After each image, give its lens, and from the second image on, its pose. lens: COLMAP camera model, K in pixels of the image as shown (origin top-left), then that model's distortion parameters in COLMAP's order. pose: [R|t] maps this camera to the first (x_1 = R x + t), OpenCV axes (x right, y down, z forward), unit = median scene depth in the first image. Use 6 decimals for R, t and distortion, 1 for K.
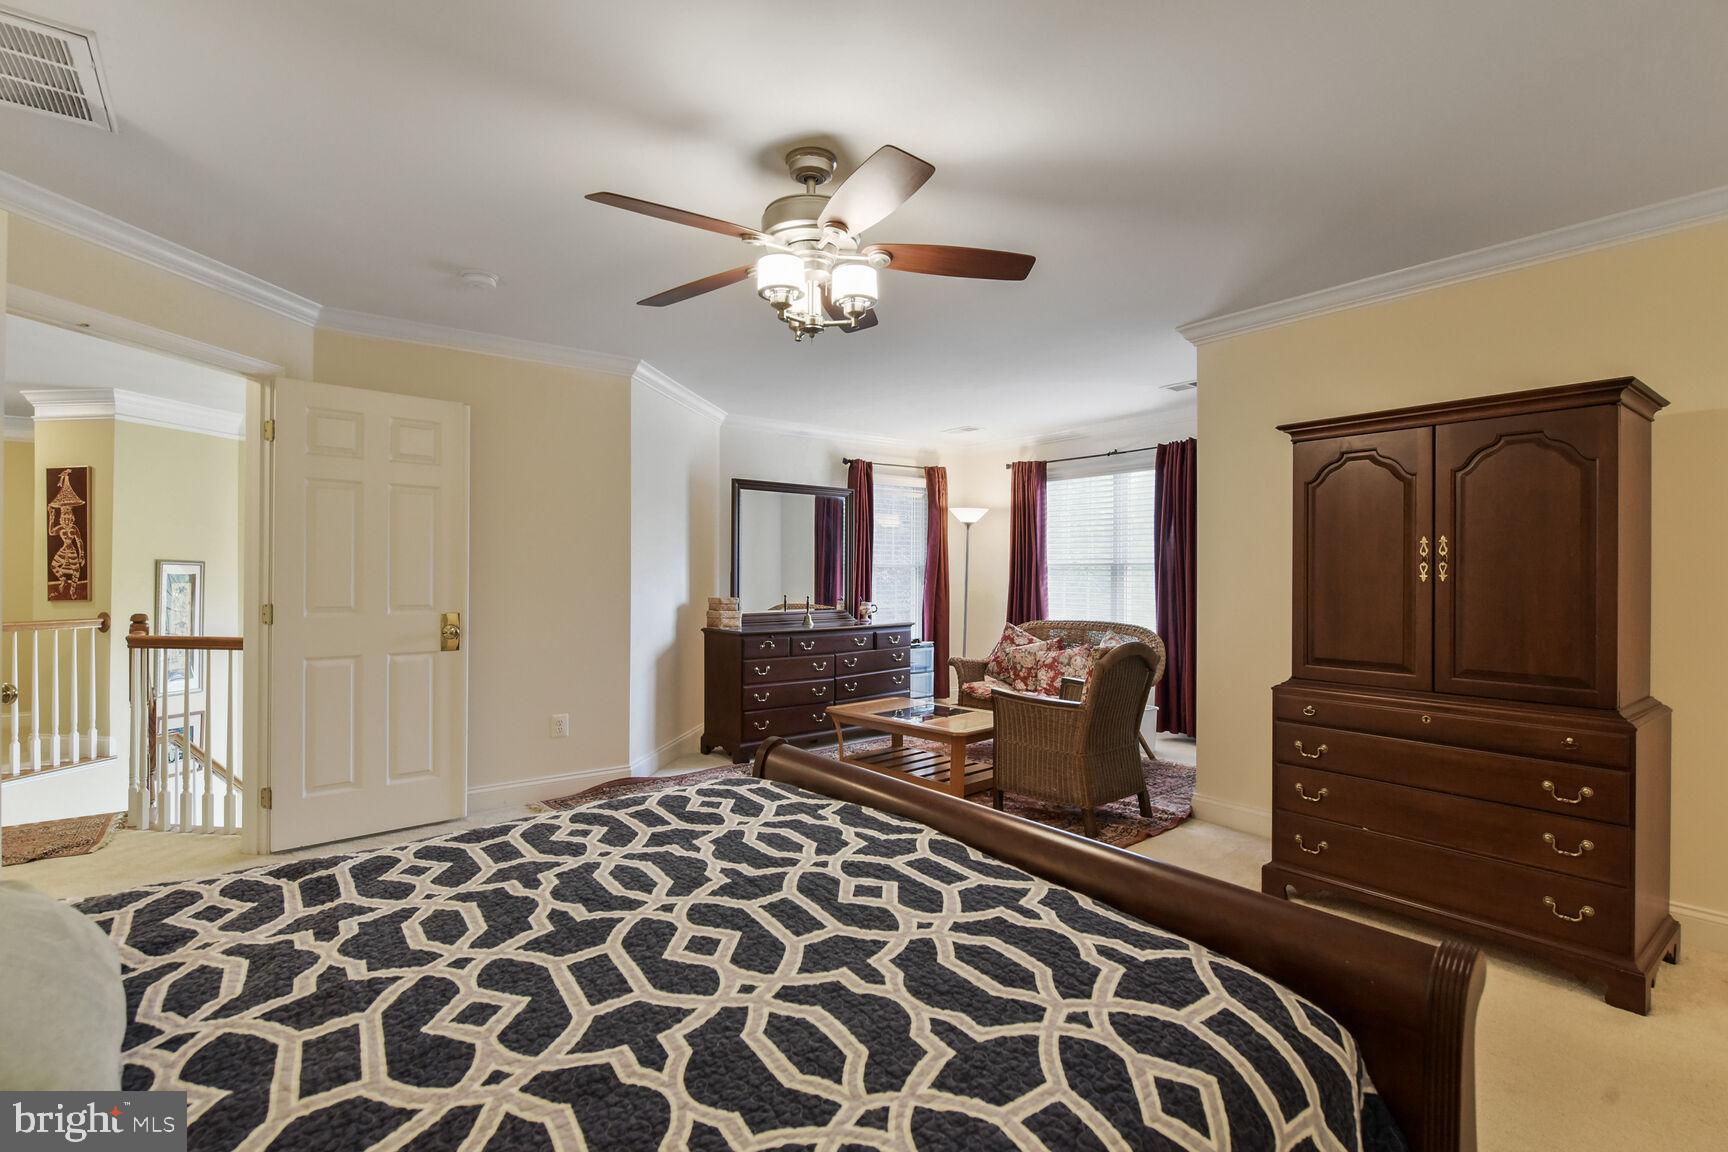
lens RADIAL K [[844.0, 0, 863.0], [0, 844.0, 575.8], [0, 0, 1]] dist [0.002364, 0.000155]
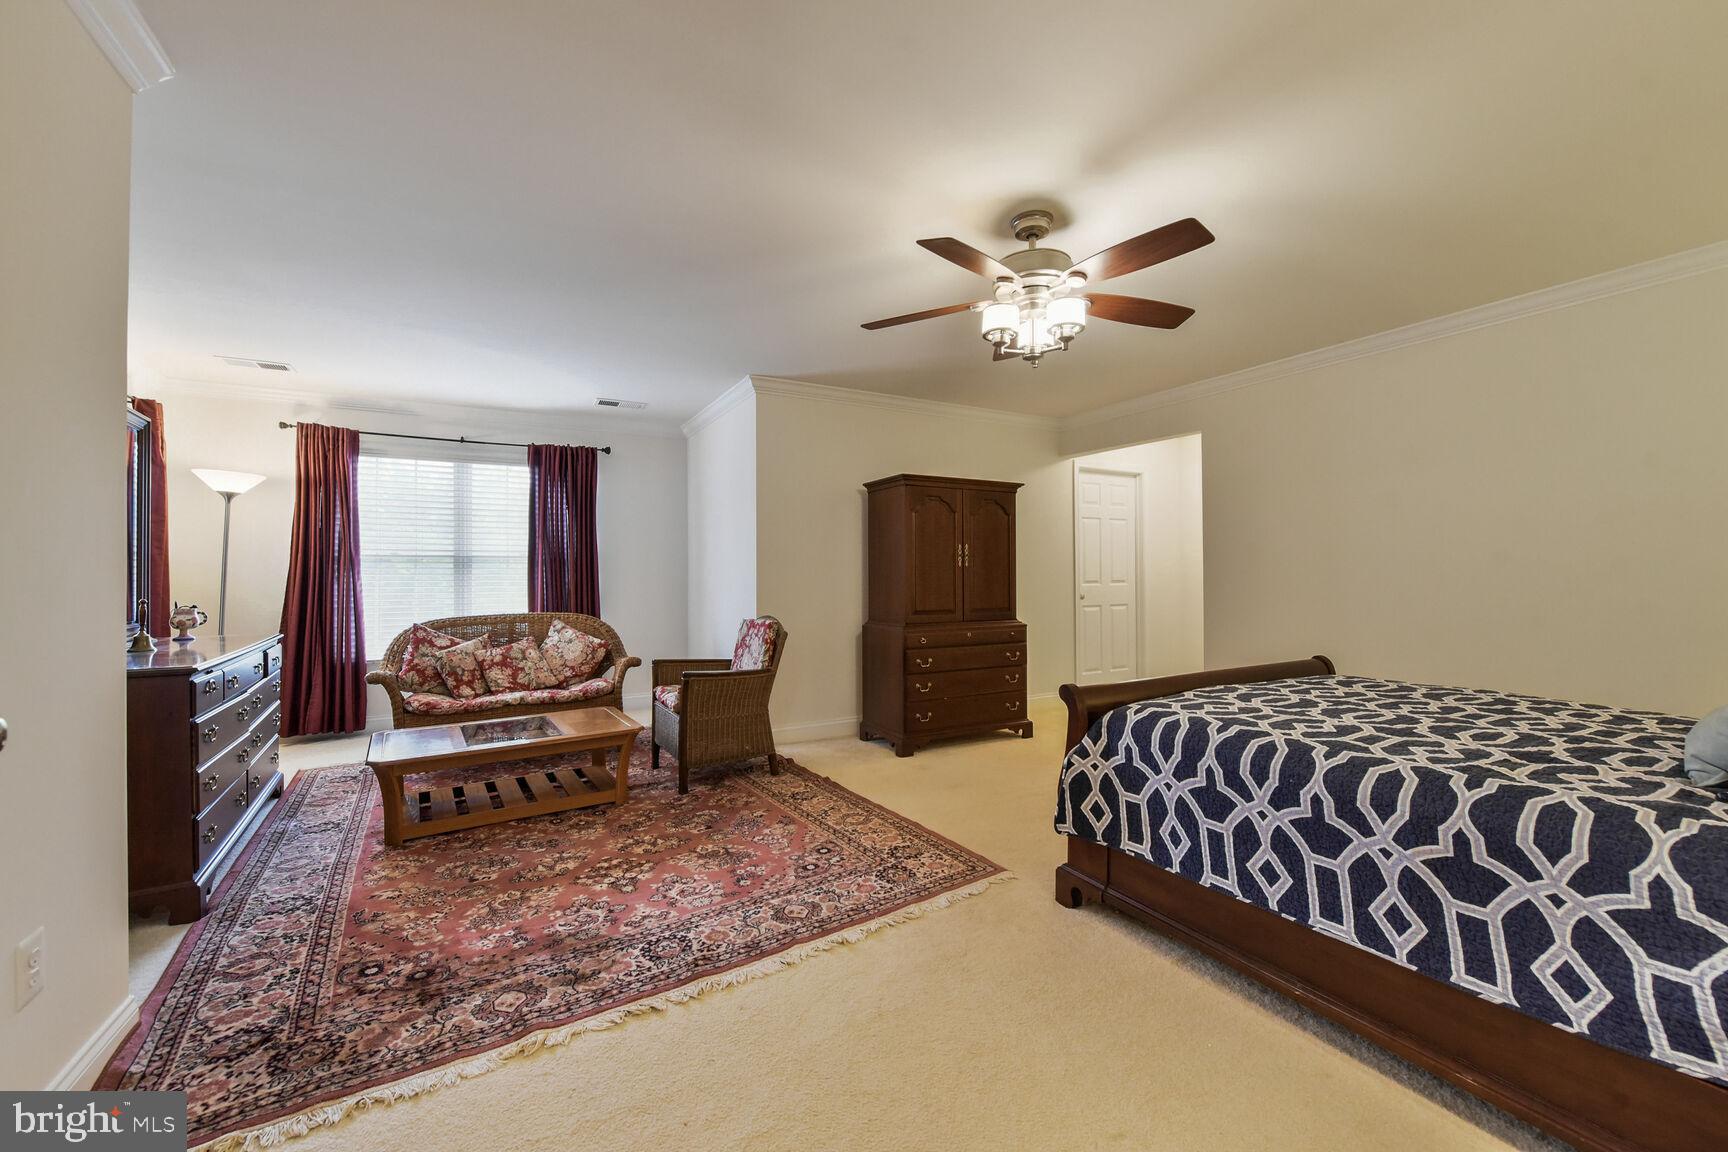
lens RADIAL K [[696.6, 0, 888.9], [0, 696.6, 572.6], [0, 0, 1]] dist [-0.005557, -0.000314]
pose [[0.114051, 0.000740, 0.993475, -0.445270], [0.007558, 0.999970, -0.001612, 0.010128], [-0.993446, 0.007693, 0.114042, 0.444299]]
